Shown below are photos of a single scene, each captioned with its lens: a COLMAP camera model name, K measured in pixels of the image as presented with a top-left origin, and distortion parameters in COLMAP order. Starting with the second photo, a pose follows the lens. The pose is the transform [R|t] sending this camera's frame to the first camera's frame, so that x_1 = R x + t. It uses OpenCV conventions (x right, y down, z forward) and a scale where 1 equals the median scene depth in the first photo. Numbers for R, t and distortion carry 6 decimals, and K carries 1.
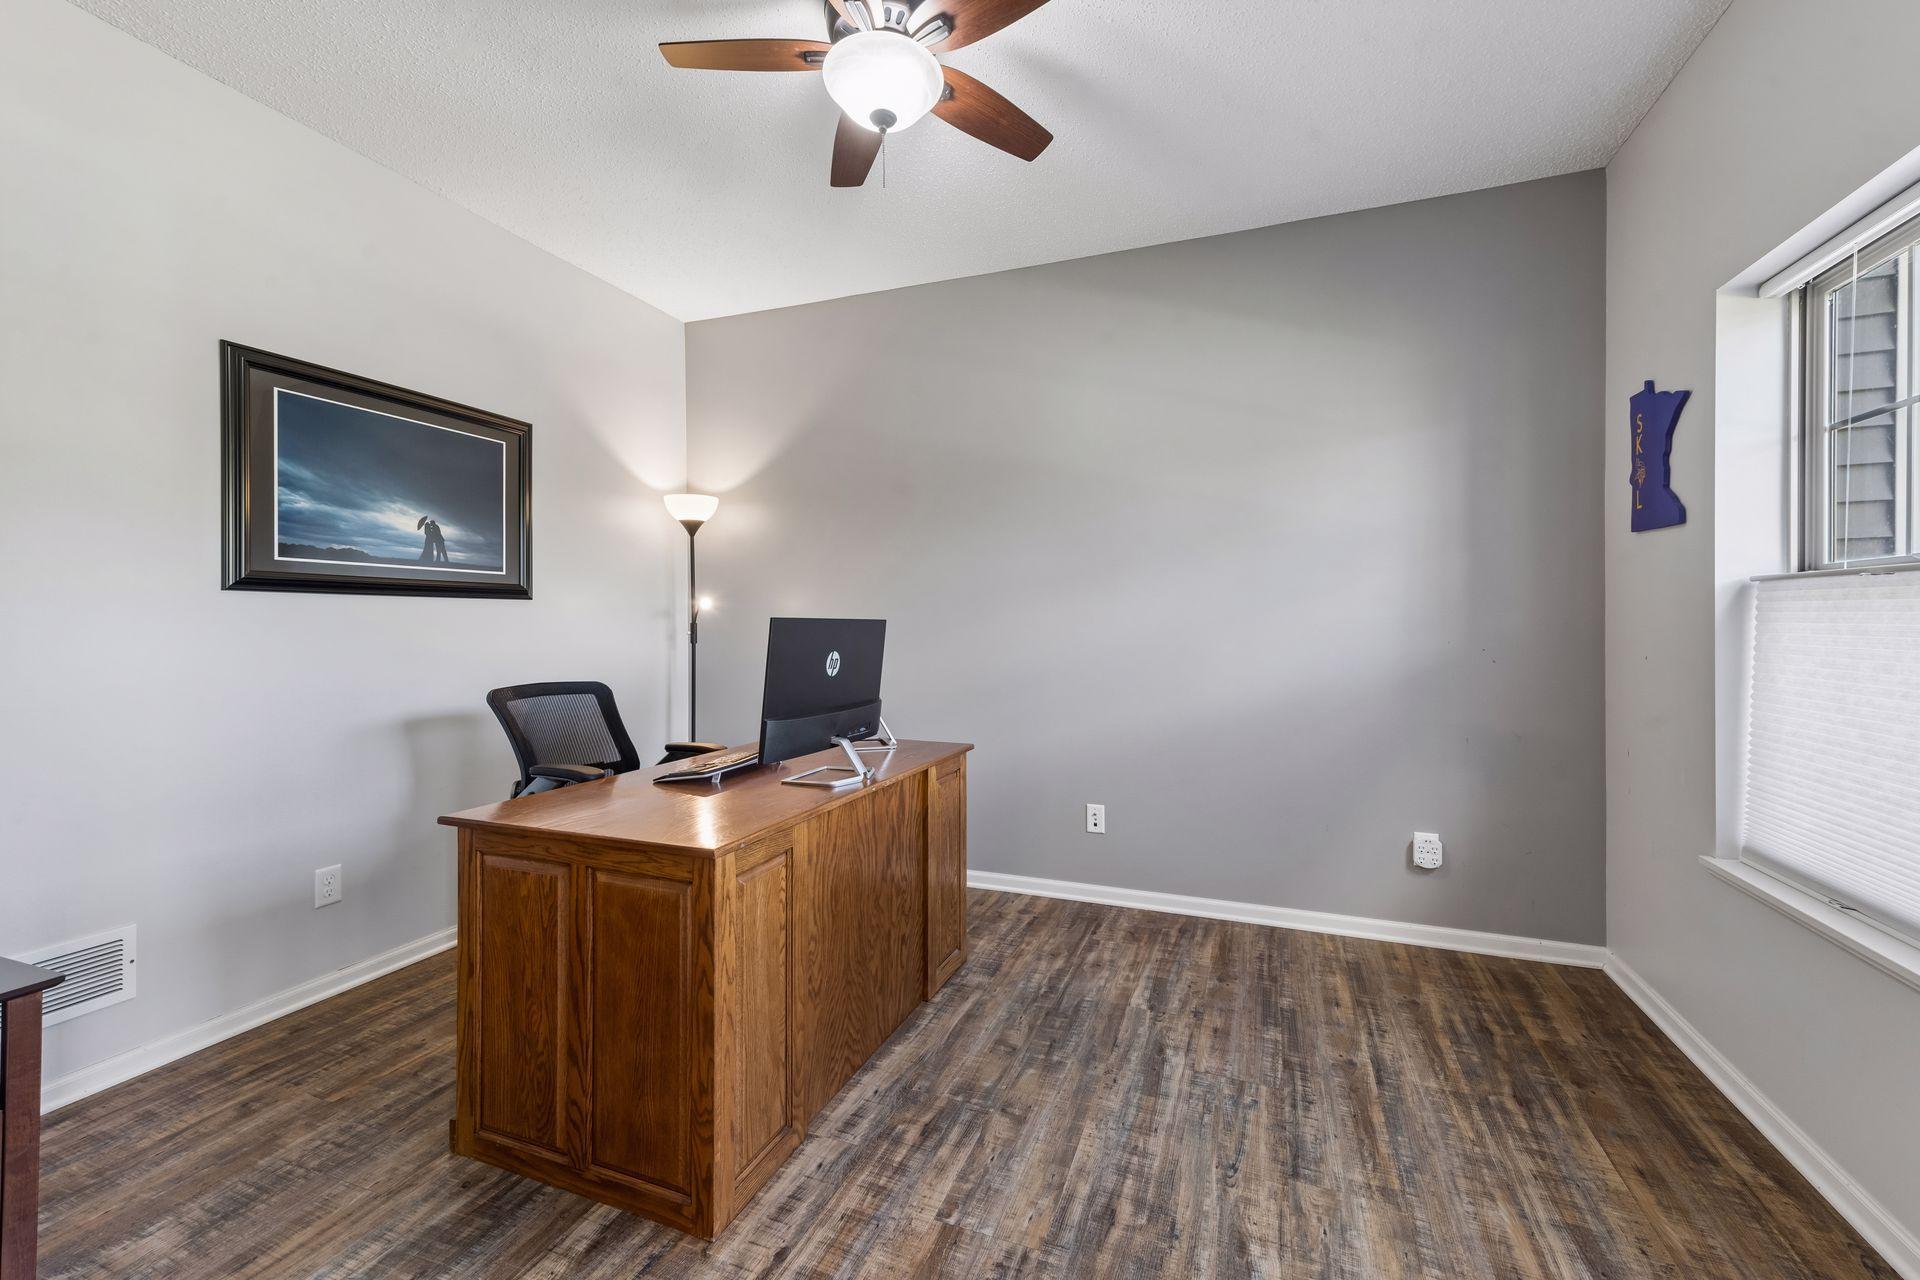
lens RADIAL K [[775.8, 0, 960.0], [0, 775.8, 623.1], [0, 0, 1]] dist [-0.000483, -0.000444]
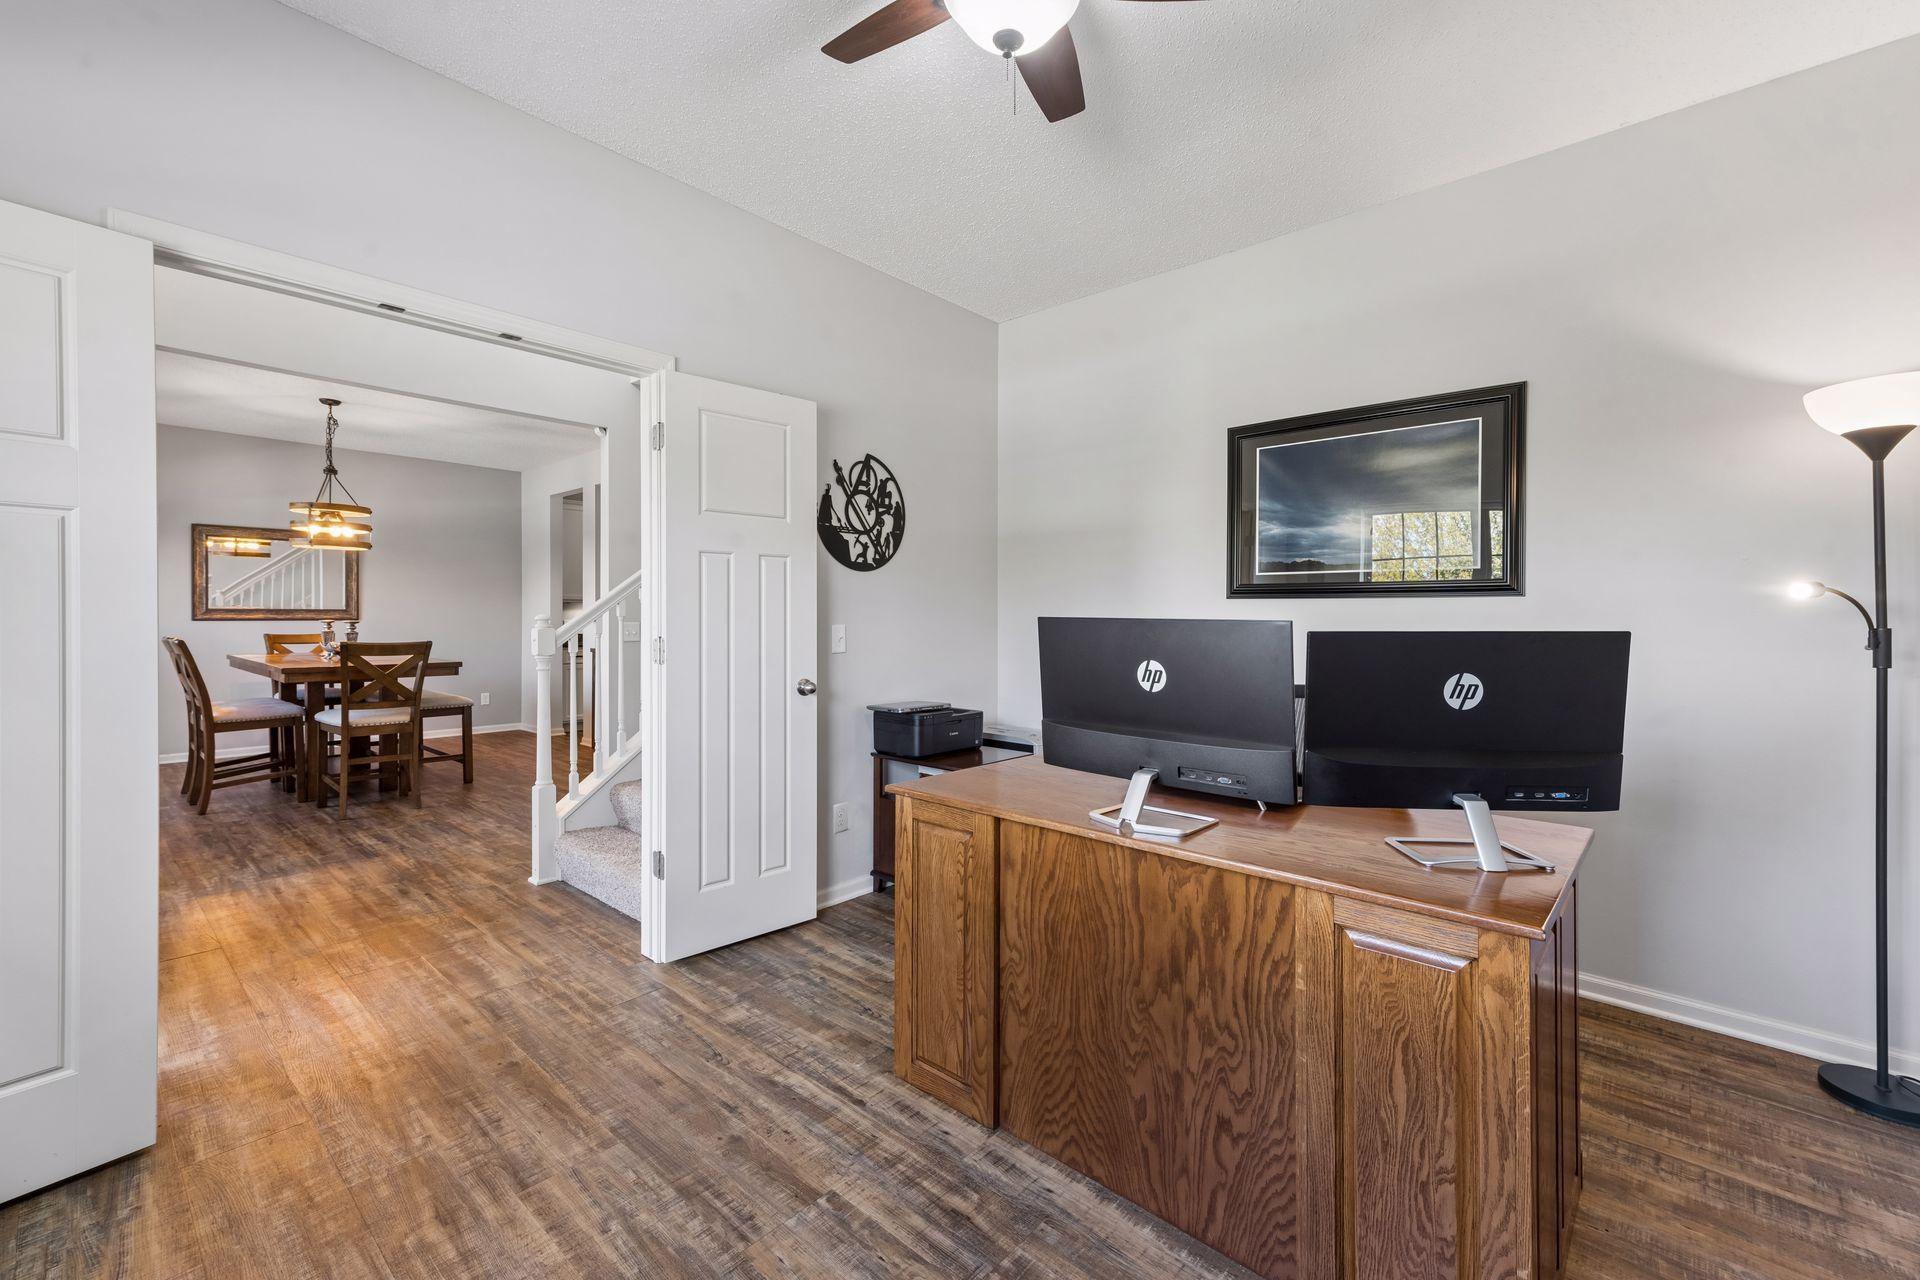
lens RADIAL K [[775.8, 0, 957.2], [0, 775.8, 627.6], [0, 0, 1]] dist [-0.000483, -0.000444]
pose [[-0.346317, 0.007692, -0.938086, 0.759790], [-0.004933, 0.999938, 0.010020, -0.001685], [0.938105, 0.008098, -0.346257, 1.300775]]
